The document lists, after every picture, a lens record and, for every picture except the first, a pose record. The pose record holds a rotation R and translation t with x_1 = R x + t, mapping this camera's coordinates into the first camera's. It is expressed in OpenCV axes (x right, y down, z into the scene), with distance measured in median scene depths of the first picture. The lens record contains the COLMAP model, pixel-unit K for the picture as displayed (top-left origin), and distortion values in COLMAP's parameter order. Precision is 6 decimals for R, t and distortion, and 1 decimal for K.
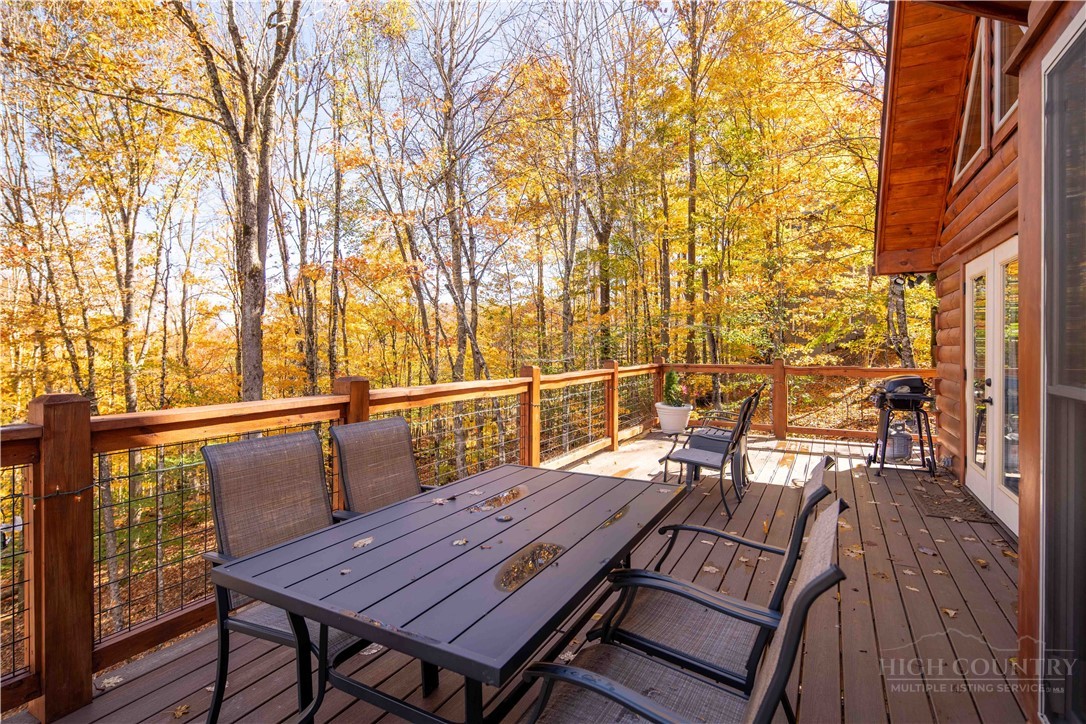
lens RADIAL K [[533.8, 0, 542.1], [0, 533.8, 354.0], [0, 0, 1]] dist [-0.000244, -0.000338]
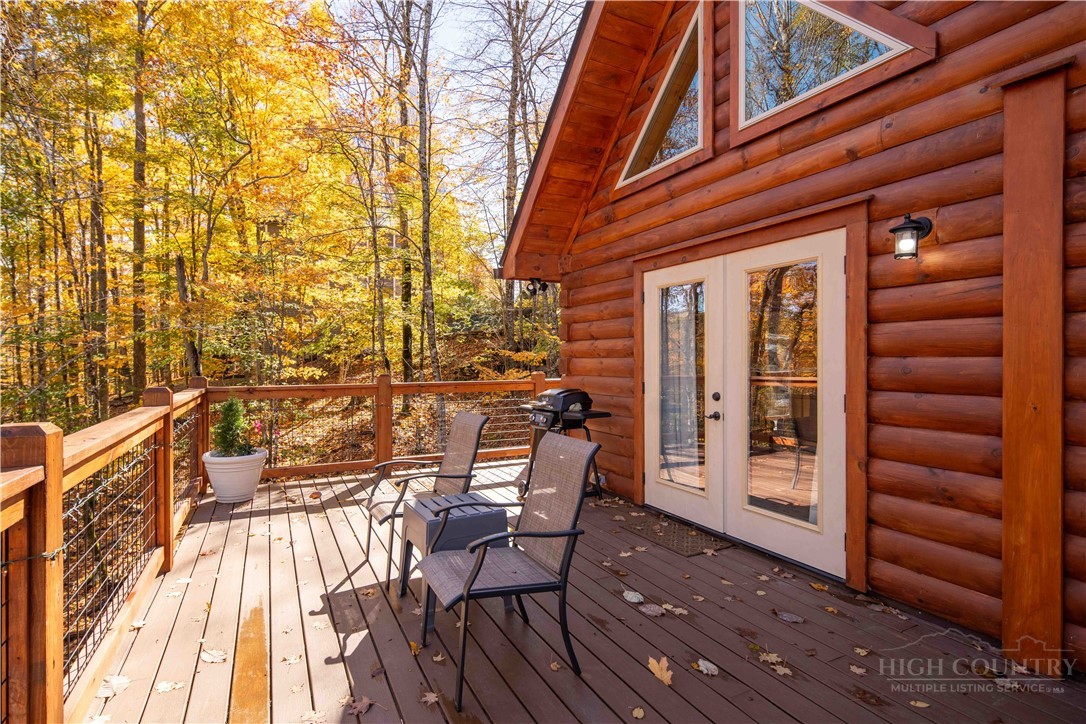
lens RADIAL K [[533.8, 0, 538.4], [0, 533.8, 364.6], [0, 0, 1]] dist [-0.000244, -0.000338]
pose [[0.574681, -0.008981, 0.818328, -0.077805], [0.009998, 0.999942, 0.003953, -0.007245], [-0.818317, 0.005910, 0.574737, 0.477785]]
